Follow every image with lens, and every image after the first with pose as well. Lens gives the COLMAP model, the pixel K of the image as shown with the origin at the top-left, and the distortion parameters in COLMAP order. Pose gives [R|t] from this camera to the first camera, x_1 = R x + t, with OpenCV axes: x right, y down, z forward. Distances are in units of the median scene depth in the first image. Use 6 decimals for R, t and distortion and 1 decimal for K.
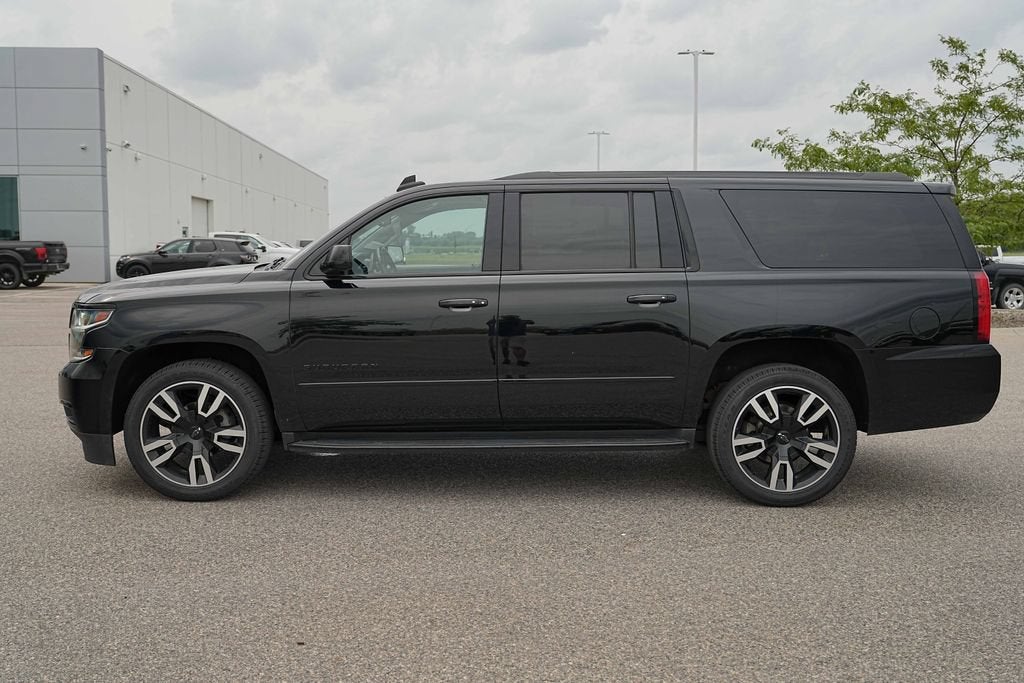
lens RADIAL K [[1017.4, 0, 512.0], [0, 1017.4, 341.5], [0, 0, 1]] dist [0.003227, -0.012736]
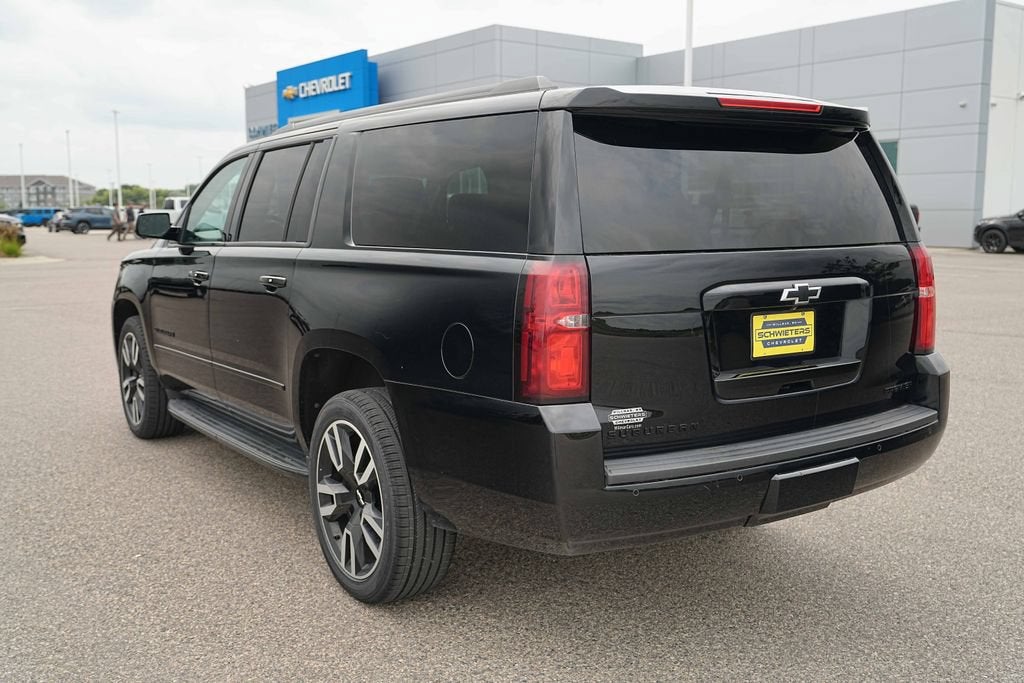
lens RADIAL K [[1017.4, 0, 512.0], [0, 1017.4, 341.5], [0, 0, 1]] dist [0.003227, -0.012736]
pose [[0.559218, 0.099854, -0.822985, 0.866866], [-0.069776, 0.994866, 0.073295, -0.064585], [0.826079, 0.016437, 0.563314, 0.699892]]
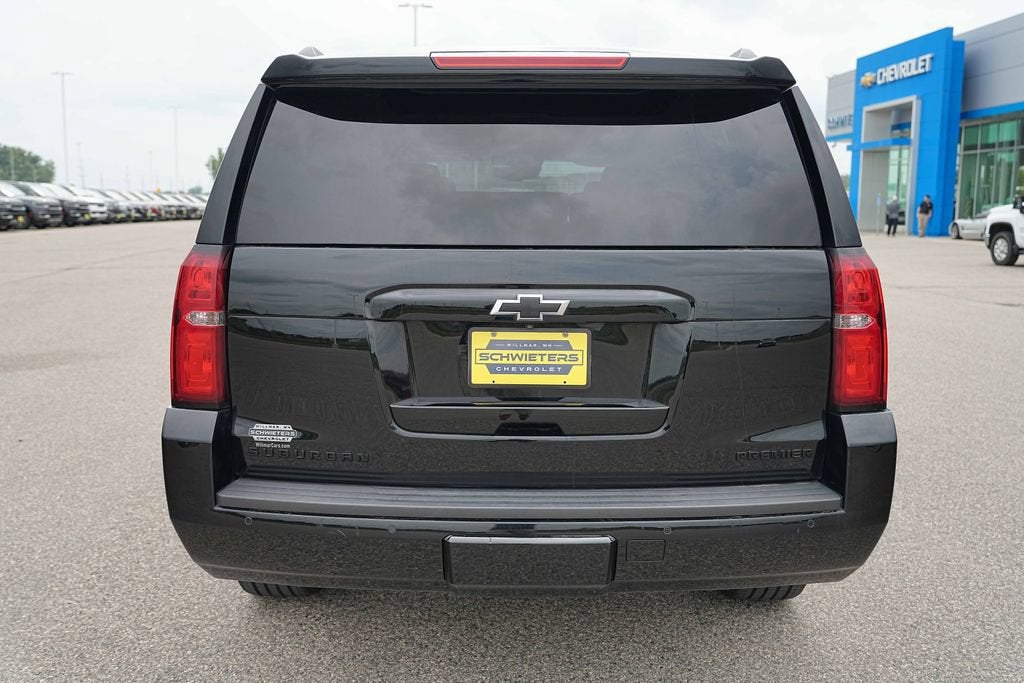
lens RADIAL K [[1016.2, 0, 510.4], [0, 1016.2, 330.7], [0, 0, 1]] dist [0.006230, 0.003890]
pose [[-0.004609, 0.120990, -0.992643, 0.917485], [-0.097228, 0.987896, 0.120862, -0.102544], [0.995251, 0.097070, 0.007210, 1.143350]]
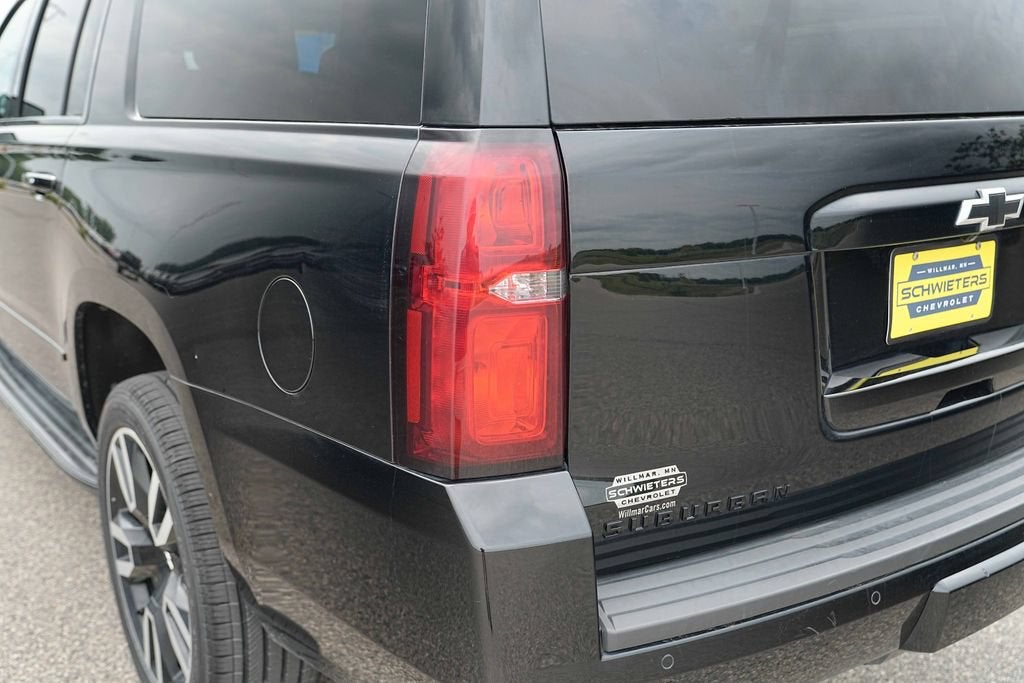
lens RADIAL K [[1016.2, 0, 510.4], [0, 1016.2, 330.7], [0, 0, 1]] dist [0.006230, 0.003890]
pose [[0.586348, 0.173947, -0.791163, 0.636259], [-0.065680, 0.983666, 0.167595, -0.066073], [0.807392, -0.046306, 0.588195, 0.880329]]
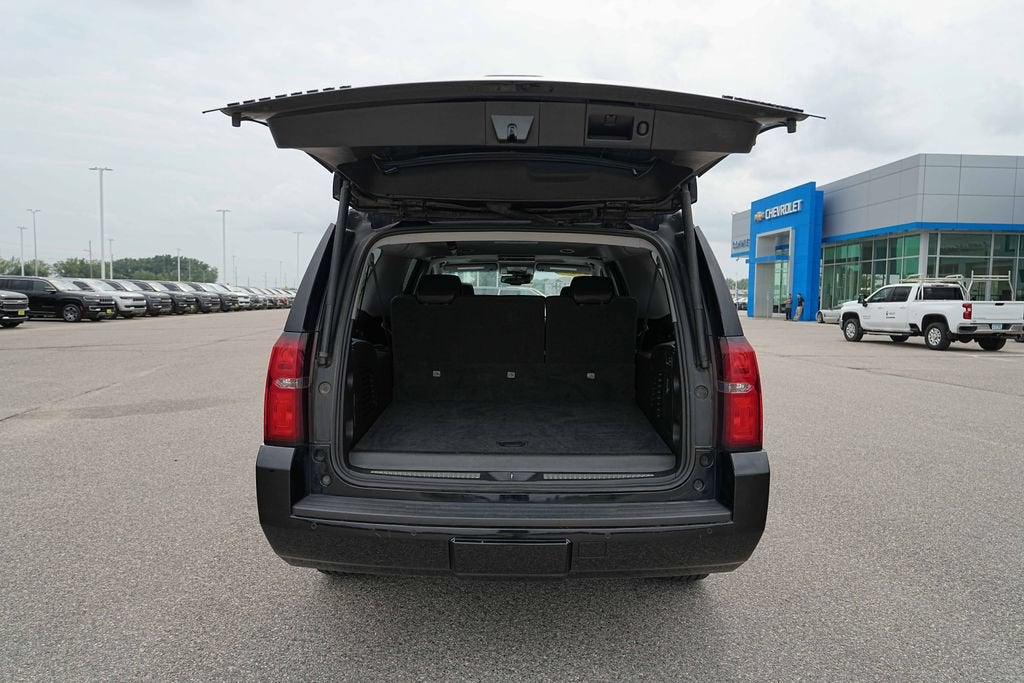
lens RADIAL K [[685.3, 0, 512.0], [0, 685.3, 341.5], [0, 0, 1]] dist [0.002444, -0.001108]
pose [[-0.017418, 0.061550, -0.997952, 0.904373], [-0.101370, 0.992852, 0.063005, -0.109239], [0.994696, 0.102260, -0.011054, 1.156537]]
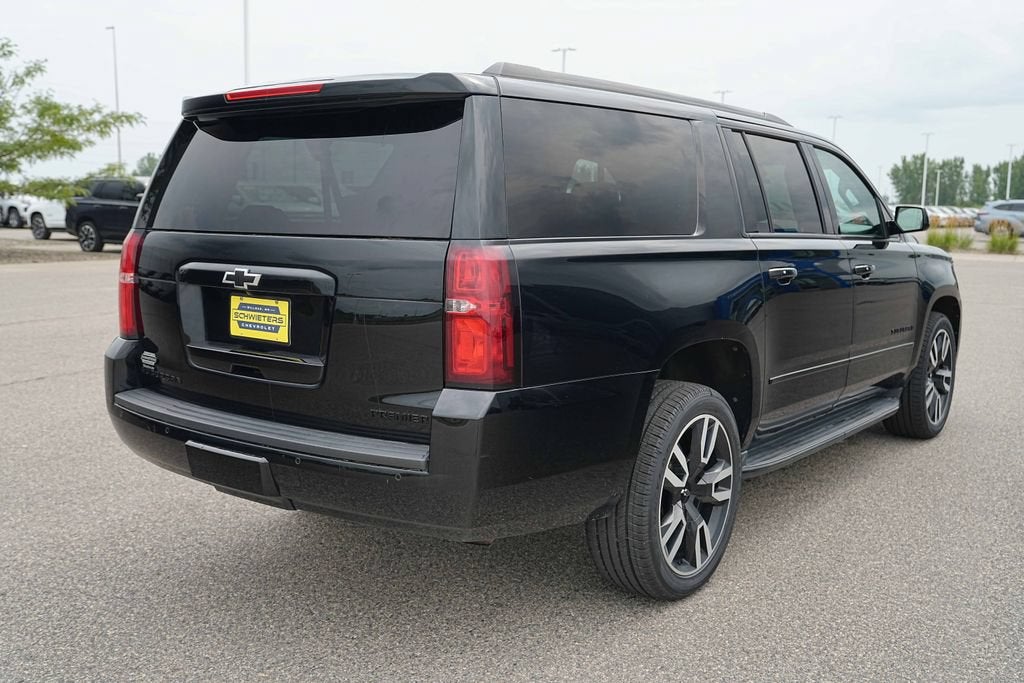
lens RADIAL K [[1017.4, 0, 512.0], [0, 1017.4, 341.5], [0, 0, 1]] dist [0.003227, -0.012736]
pose [[-0.605647, 0.093261, -0.790250, 0.851026], [-0.087033, 0.979386, 0.182284, -0.143924], [0.790960, 0.179177, -0.585045, 1.616958]]
